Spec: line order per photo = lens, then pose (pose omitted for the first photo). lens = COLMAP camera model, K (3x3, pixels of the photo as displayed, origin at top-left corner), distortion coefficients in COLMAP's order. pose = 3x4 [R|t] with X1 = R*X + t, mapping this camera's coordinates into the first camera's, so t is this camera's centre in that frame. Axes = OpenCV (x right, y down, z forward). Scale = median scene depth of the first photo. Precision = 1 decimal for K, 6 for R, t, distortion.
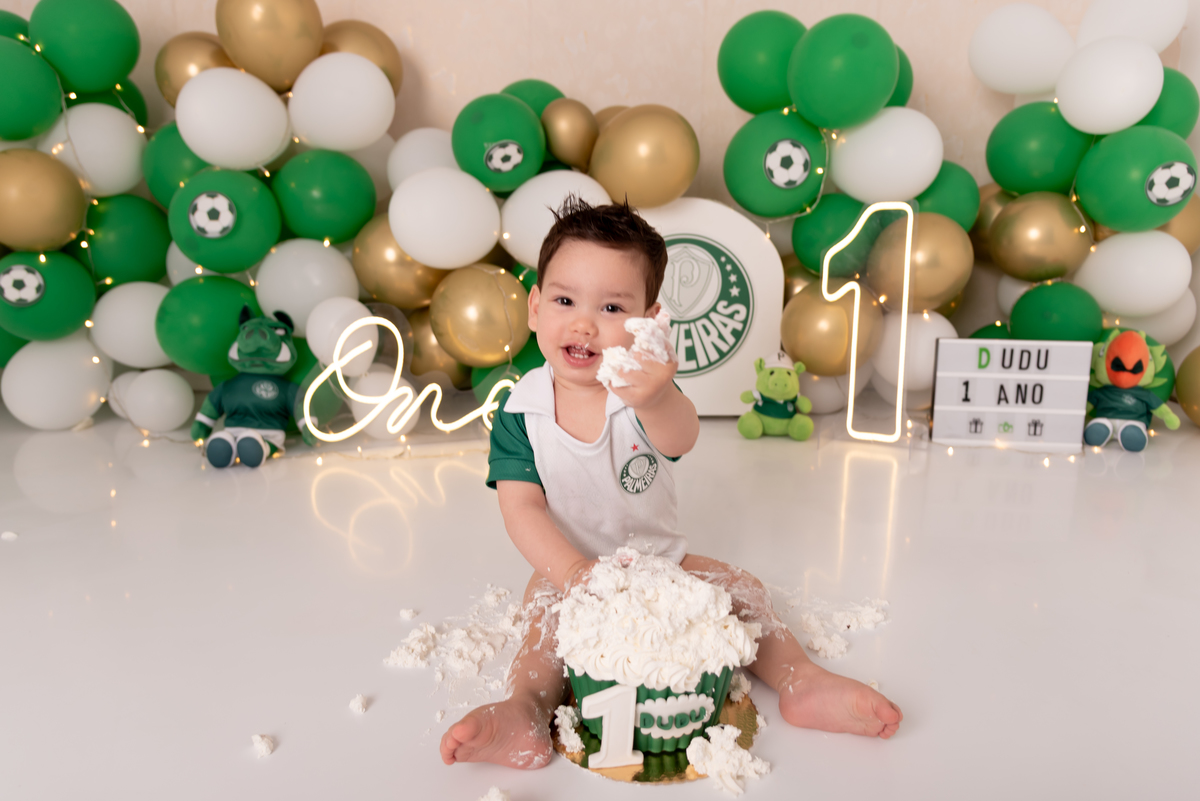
lens RADIAL K [[825.5, 0, 600.0], [0, 825.5, 400.5], [0, 0, 1]] dist [-0.018076, -0.000179]
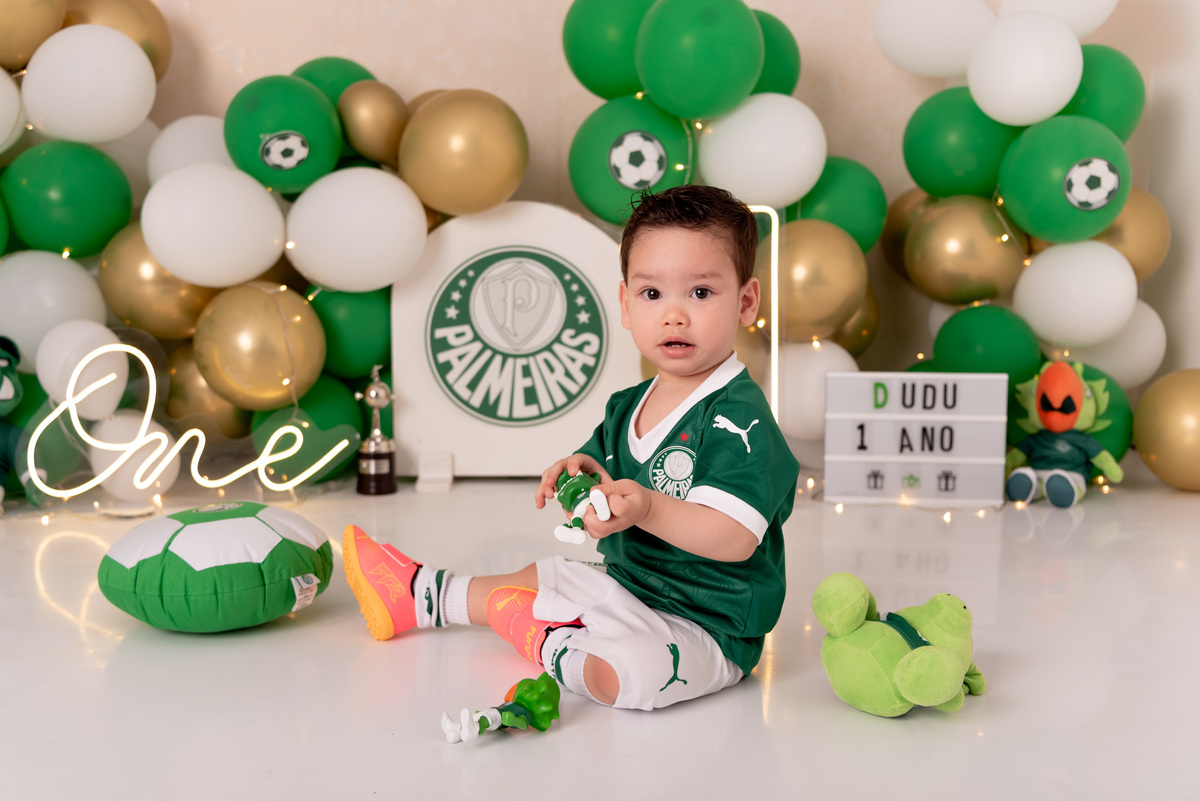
lens RADIAL K [[1293.6, 0, 594.4], [0, 1293.6, 424.2], [0, 0, 1]] dist [-0.022140, 0.008708]
pose [[0.999228, -0.003343, 0.039145, 0.133038], [0.006613, 0.996468, -0.083718, 0.081023], [-0.038727, 0.083912, 0.995720, -0.254712]]
